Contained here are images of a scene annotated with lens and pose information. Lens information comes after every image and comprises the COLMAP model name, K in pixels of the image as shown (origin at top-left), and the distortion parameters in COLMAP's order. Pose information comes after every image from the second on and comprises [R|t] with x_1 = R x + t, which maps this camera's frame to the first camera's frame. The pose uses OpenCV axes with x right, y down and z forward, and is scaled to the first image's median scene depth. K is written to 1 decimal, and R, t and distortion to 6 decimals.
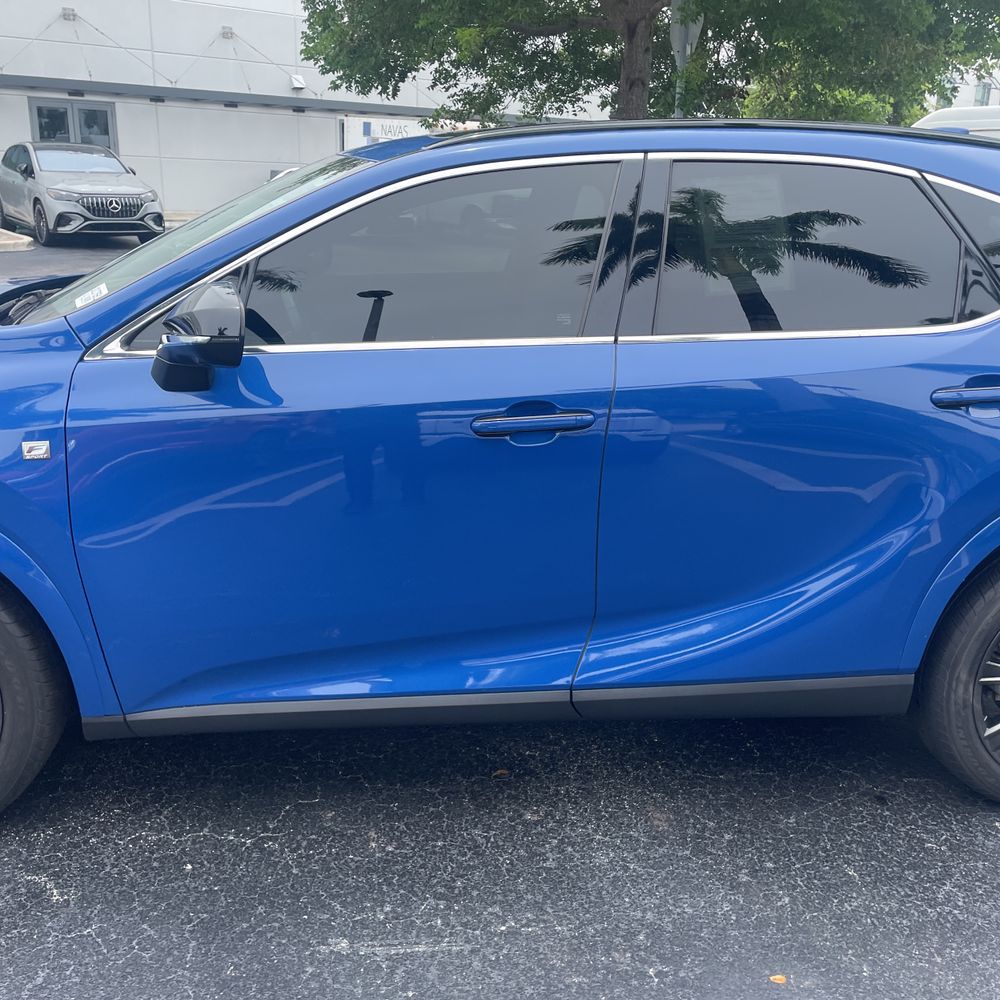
lens RADIAL K [[1012.6, 0, 503.5], [0, 1012.6, 495.5], [0, 0, 1]] dist [0.100116, -0.134488]
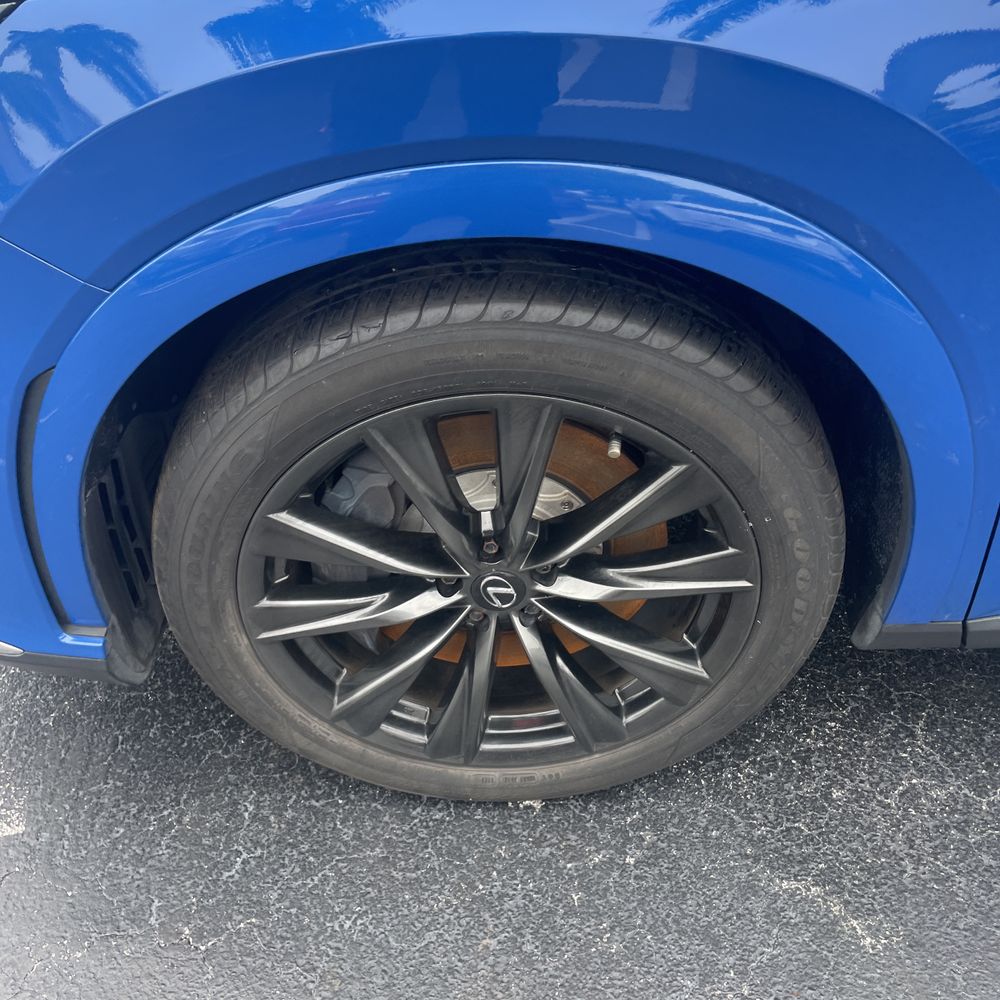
lens RADIAL K [[1012.1, 0, 494.1], [0, 1012.1, 507.7], [0, 0, 1]] dist [0.094096, -0.131330]
pose [[0.994589, 0.028510, -0.099899, -0.470482], [0.013349, 0.918560, 0.395056, -0.032858], [0.103026, -0.394251, 0.913209, 0.461092]]
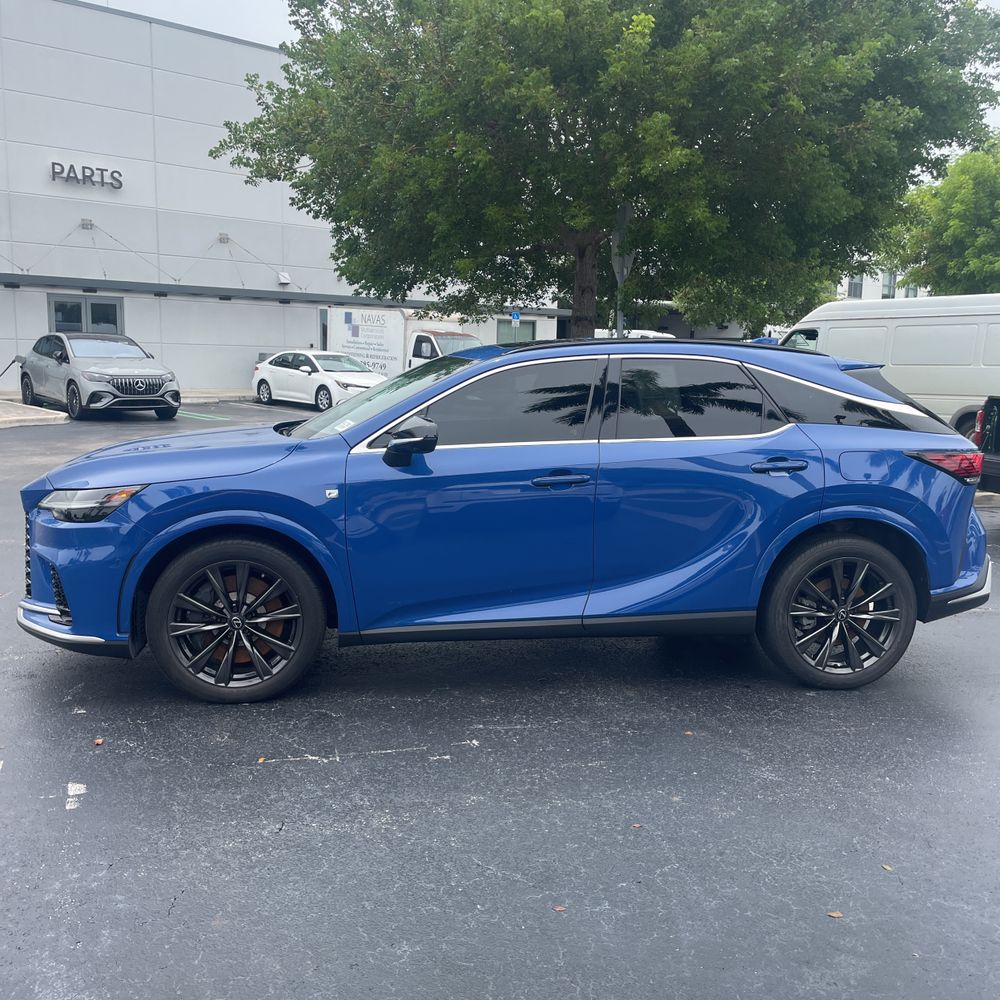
lens RADIAL K [[1012.1, 0, 494.1], [0, 1012.1, 507.7], [0, 0, 1]] dist [0.094096, -0.131330]
pose [[0.999116, -0.015331, 0.039146, -0.155290], [0.021095, 0.988253, -0.151362, 0.239202], [-0.036365, 0.152054, 0.987703, -0.840021]]
